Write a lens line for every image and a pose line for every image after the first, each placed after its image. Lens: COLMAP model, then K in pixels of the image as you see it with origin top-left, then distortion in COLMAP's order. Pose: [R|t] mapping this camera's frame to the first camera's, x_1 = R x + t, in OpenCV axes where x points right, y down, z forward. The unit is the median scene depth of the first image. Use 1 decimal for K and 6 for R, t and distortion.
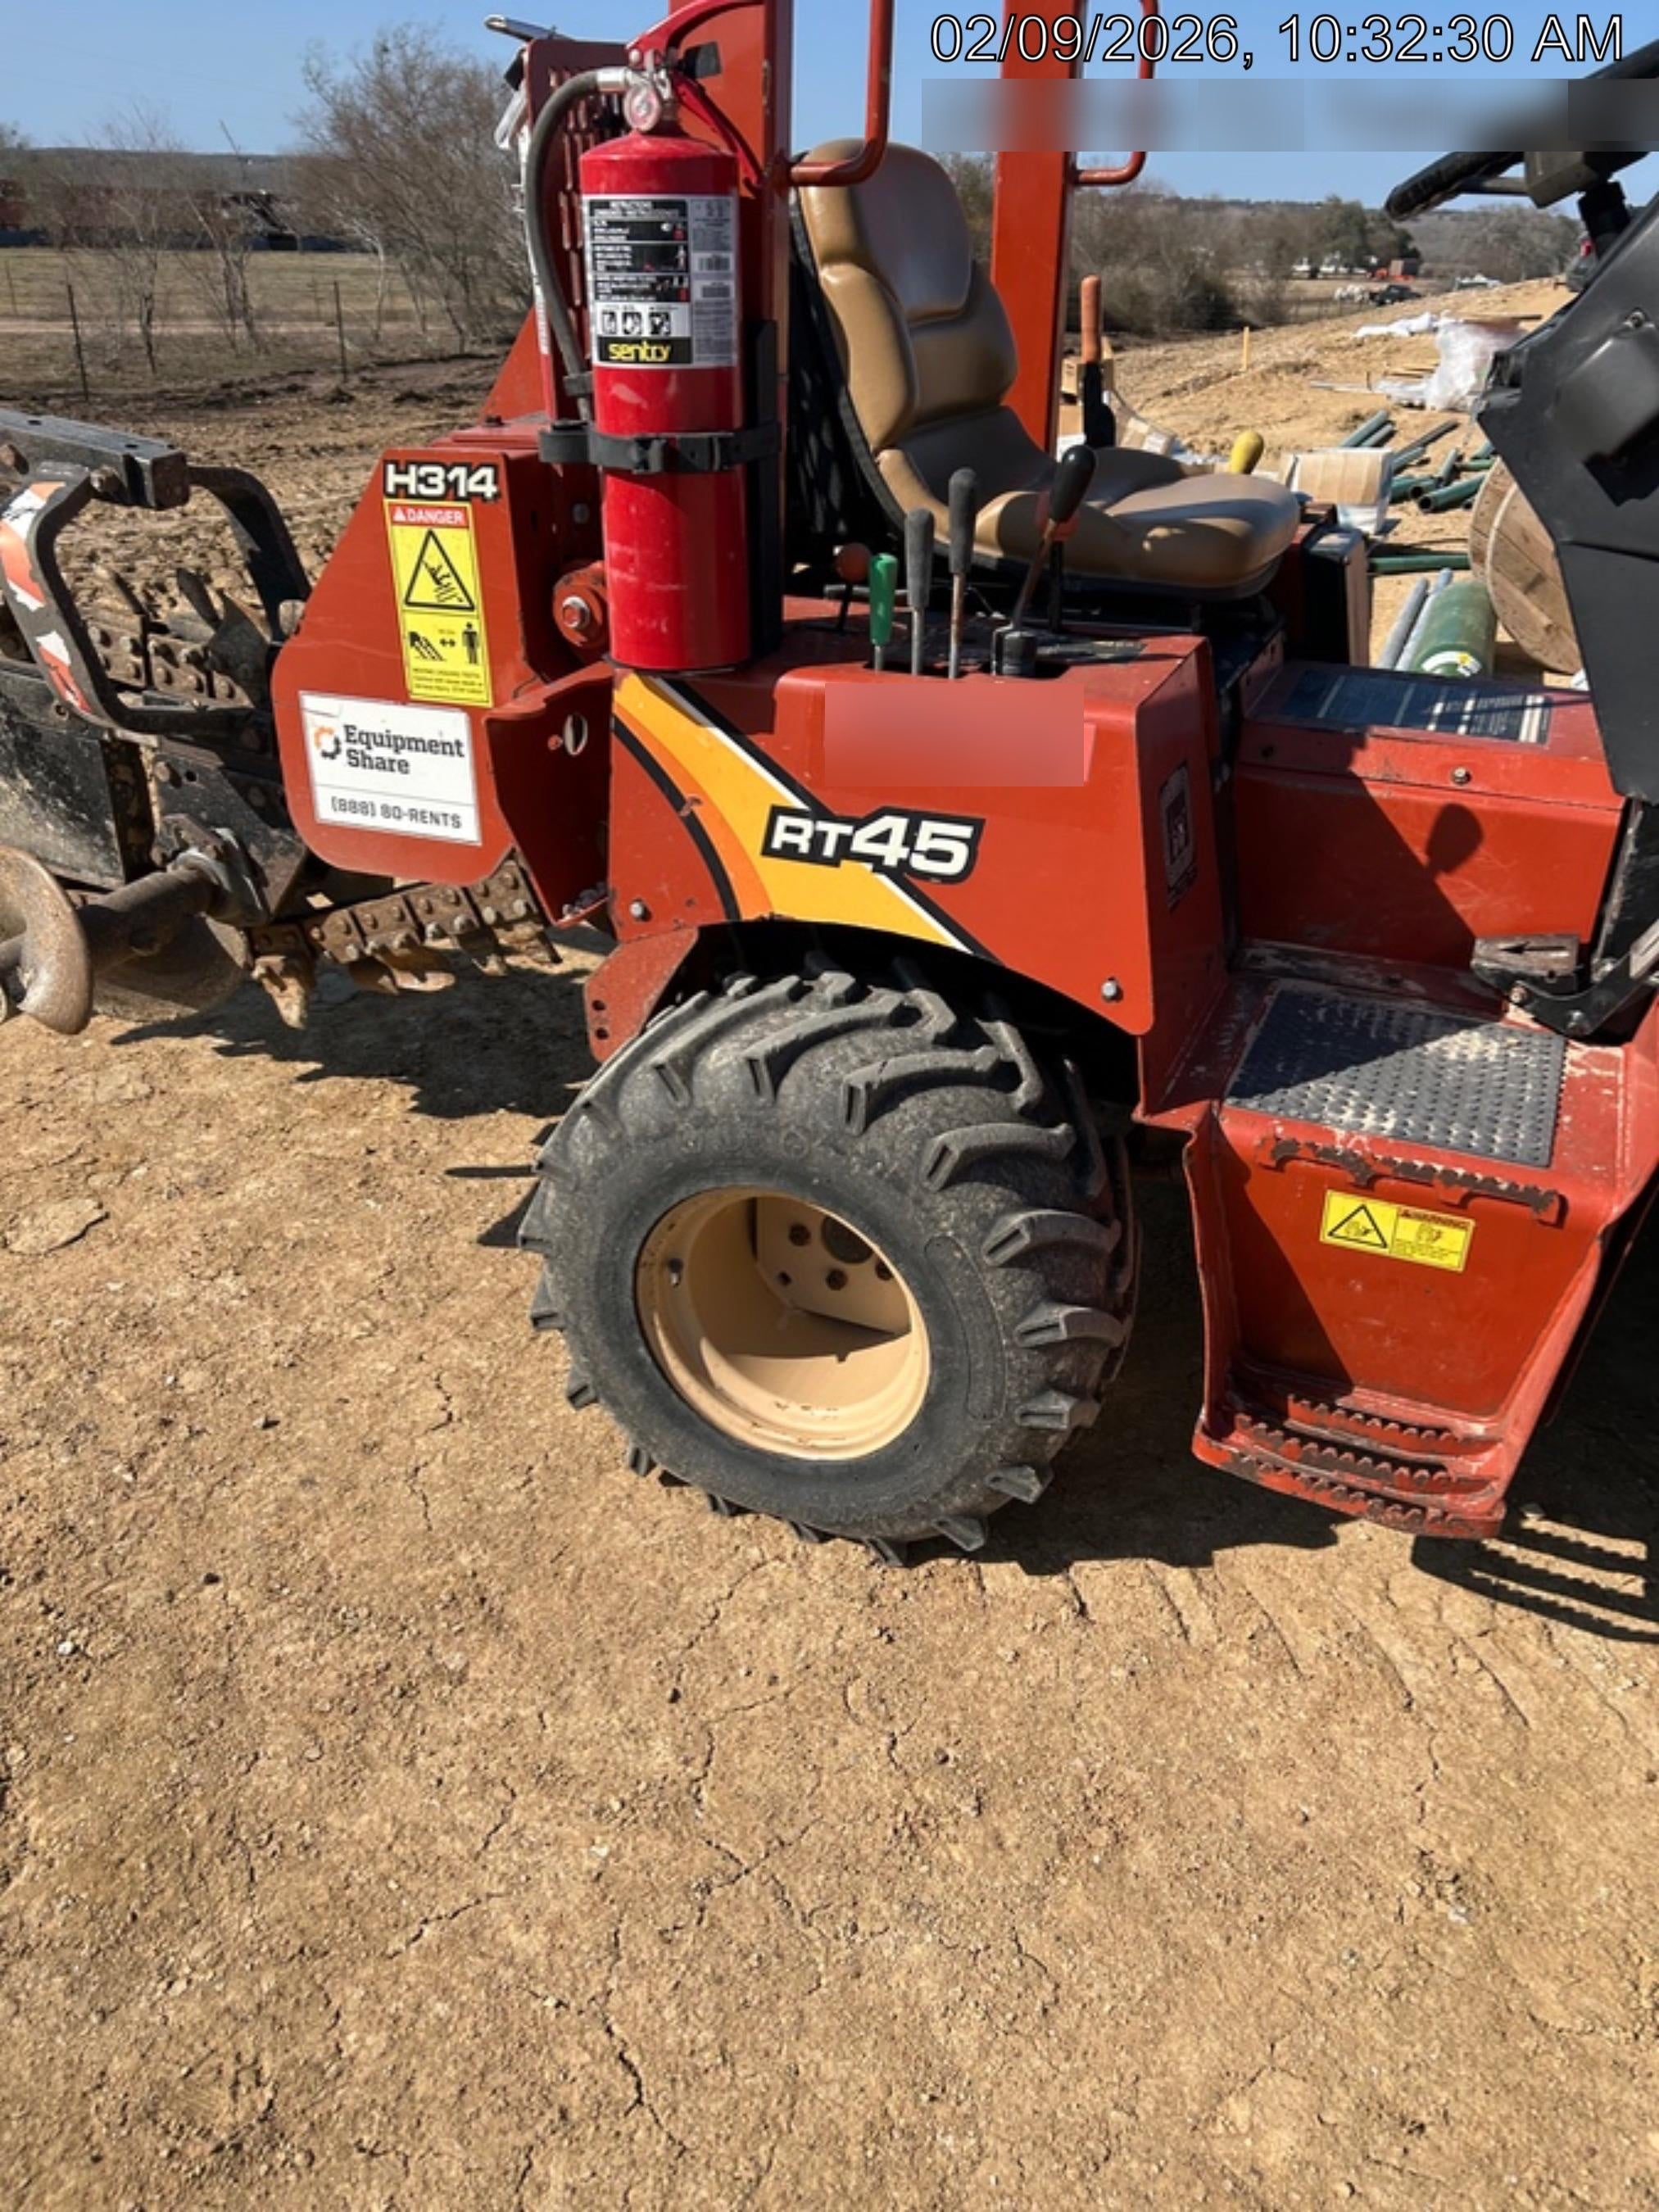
lens RADIAL K [[1556.0, 0, 790.6], [0, 1556.0, 1137.8], [0, 0, 1]] dist [0.085698, -0.139758]
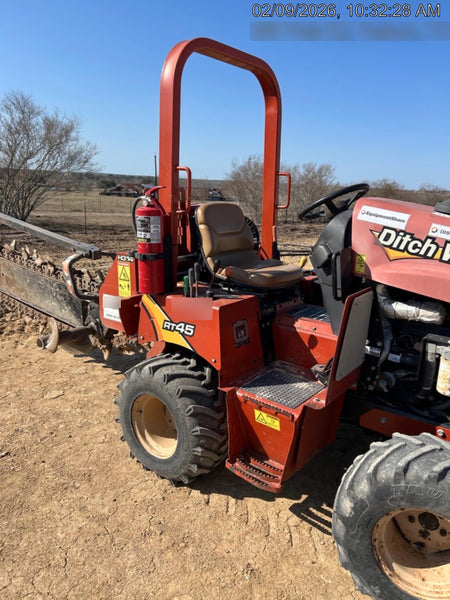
lens RADIAL K [[428.5, 0, 224.7], [0, 428.5, 315.2], [0, 0, 1]] dist [-0.001394, -0.002193]
pose [[0.962319, 0.087192, -0.257566, 0.524942], [-0.149300, 0.961077, -0.232467, 0.070324], [0.227271, 0.262162, 0.937880, -0.275614]]
